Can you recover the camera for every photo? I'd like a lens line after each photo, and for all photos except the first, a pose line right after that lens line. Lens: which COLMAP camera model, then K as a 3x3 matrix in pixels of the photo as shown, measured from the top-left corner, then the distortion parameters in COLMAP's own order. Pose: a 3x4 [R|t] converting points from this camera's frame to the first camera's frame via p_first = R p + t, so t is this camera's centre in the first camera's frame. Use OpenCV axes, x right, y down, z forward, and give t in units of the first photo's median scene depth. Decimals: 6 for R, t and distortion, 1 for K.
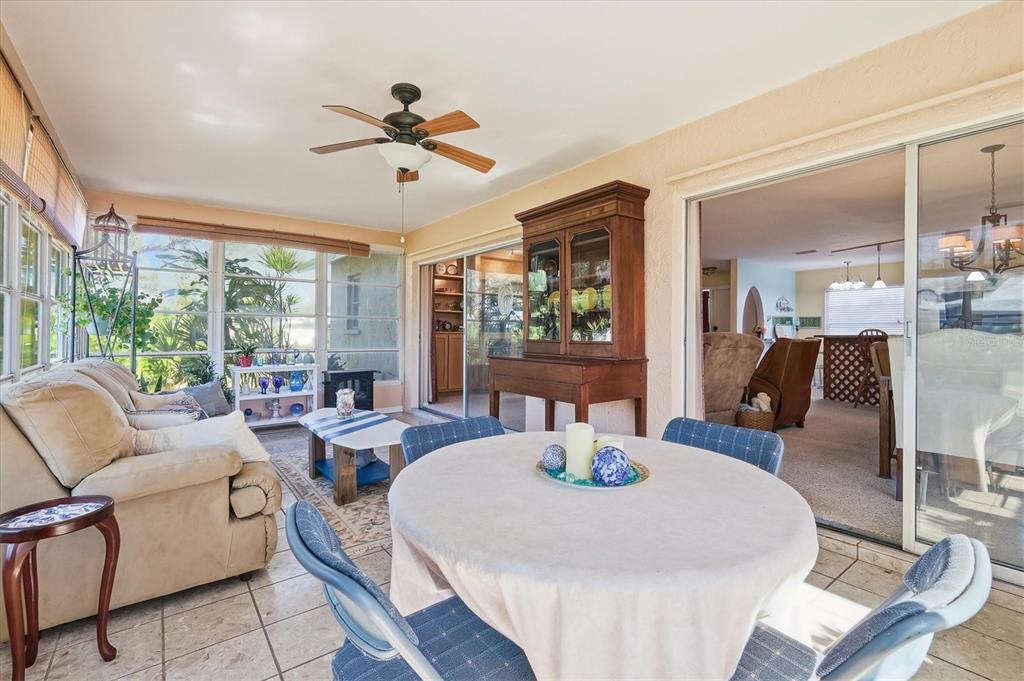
lens RADIAL K [[454.0, 0, 508.4], [0, 454.0, 329.2], [0, 0, 1]] dist [-0.000557, 0.000004]
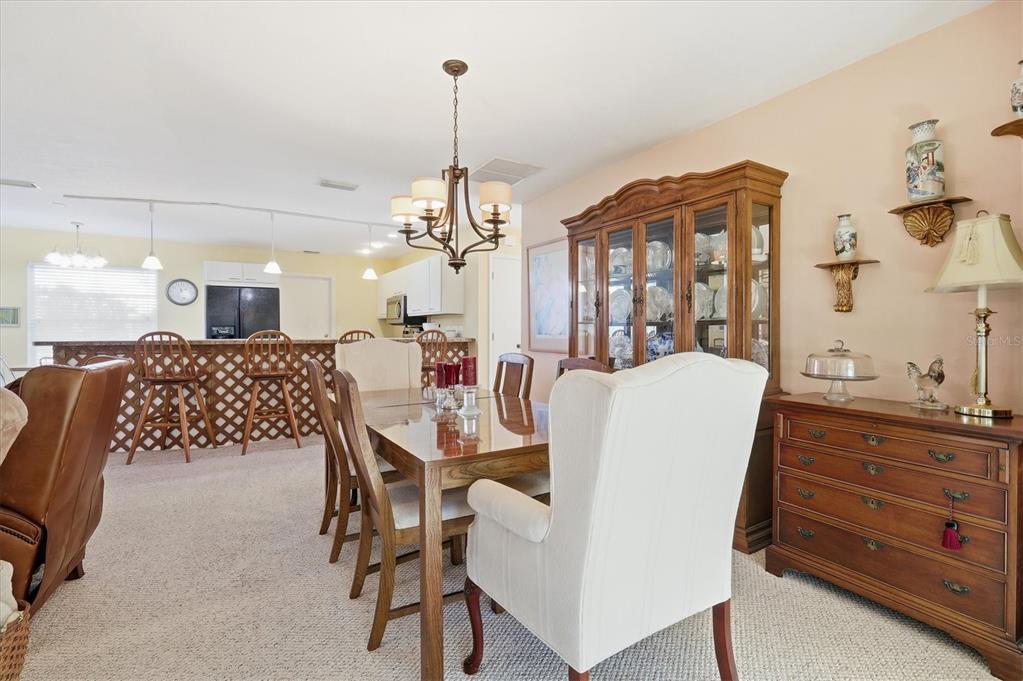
lens RADIAL K [[453.6, 0, 507.9], [0, 453.6, 329.2], [0, 0, 1]] dist [-0.000557, 0.000004]
pose [[0.081540, -0.004534, 0.996660, 0.218591], [-0.006295, 0.999967, 0.005064, -0.009051], [-0.996650, -0.006687, 0.081508, 0.466725]]
